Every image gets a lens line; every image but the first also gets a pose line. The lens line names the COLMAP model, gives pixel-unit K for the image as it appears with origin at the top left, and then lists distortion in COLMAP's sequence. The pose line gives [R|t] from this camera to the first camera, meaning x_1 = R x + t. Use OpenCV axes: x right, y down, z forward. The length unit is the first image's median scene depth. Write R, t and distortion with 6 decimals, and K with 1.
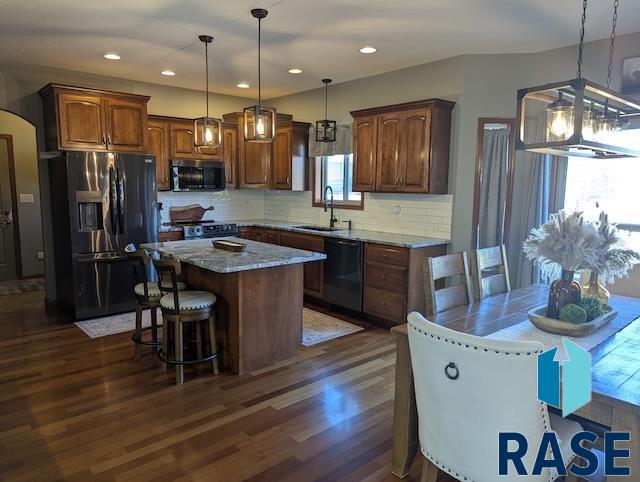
lens RADIAL K [[451.1, 0, 318.2], [0, 451.1, 246.3], [0, 0, 1]] dist [0.050856, -0.040607]
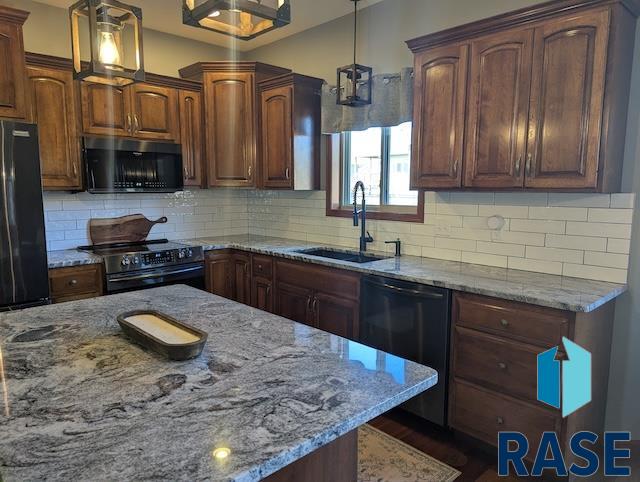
lens RADIAL K [[451.1, 0, 316.2], [0, 451.1, 243.9], [0, 0, 1]] dist [0.050856, -0.040607]
pose [[0.999318, -0.013049, 0.034538, -0.052517], [0.013403, 0.999860, -0.010043, -0.046767], [-0.034403, 0.010499, 0.999353, 0.412703]]
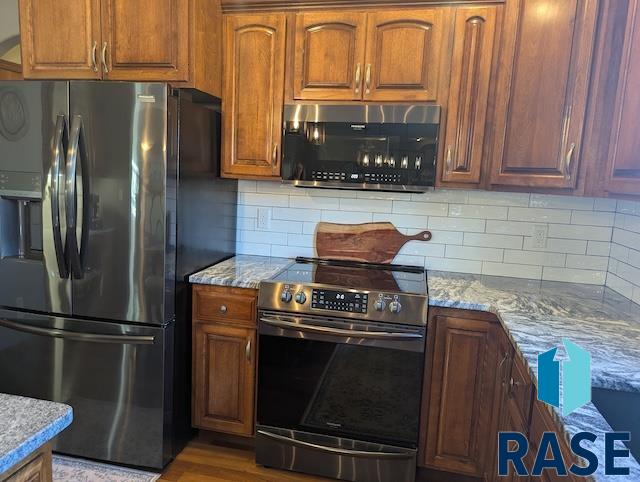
lens RADIAL K [[451.1, 0, 310.0], [0, 451.1, 232.5], [0, 0, 1]] dist [0.050856, -0.040607]
pose [[0.588547, 0.124384, -0.798838, 0.016235], [-0.149962, 0.987743, 0.043313, -0.099813], [0.794433, 0.094303, 0.599985, 0.775008]]
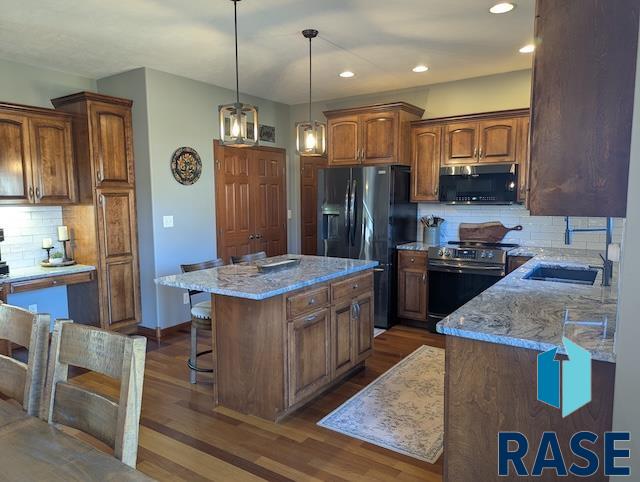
lens RADIAL K [[451.1, 0, 315.1], [0, 451.1, 244.2], [0, 0, 1]] dist [0.050856, -0.040607]
pose [[0.259921, 0.092837, -0.961157, 0.439171], [-0.125696, 0.990152, 0.061647, -0.069467], [0.957414, 0.104790, 0.269030, 0.547433]]
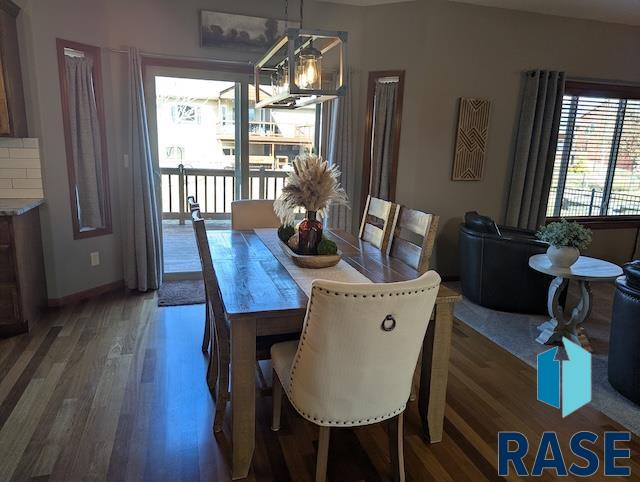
lens RADIAL K [[451.1, 0, 317.0], [0, 451.1, 243.2], [0, 0, 1]] dist [0.050856, -0.040607]
pose [[0.417240, -0.196871, 0.887216, -0.174992], [0.095356, 0.980349, 0.172693, -0.023464], [-0.903780, 0.012547, 0.427814, 0.204652]]
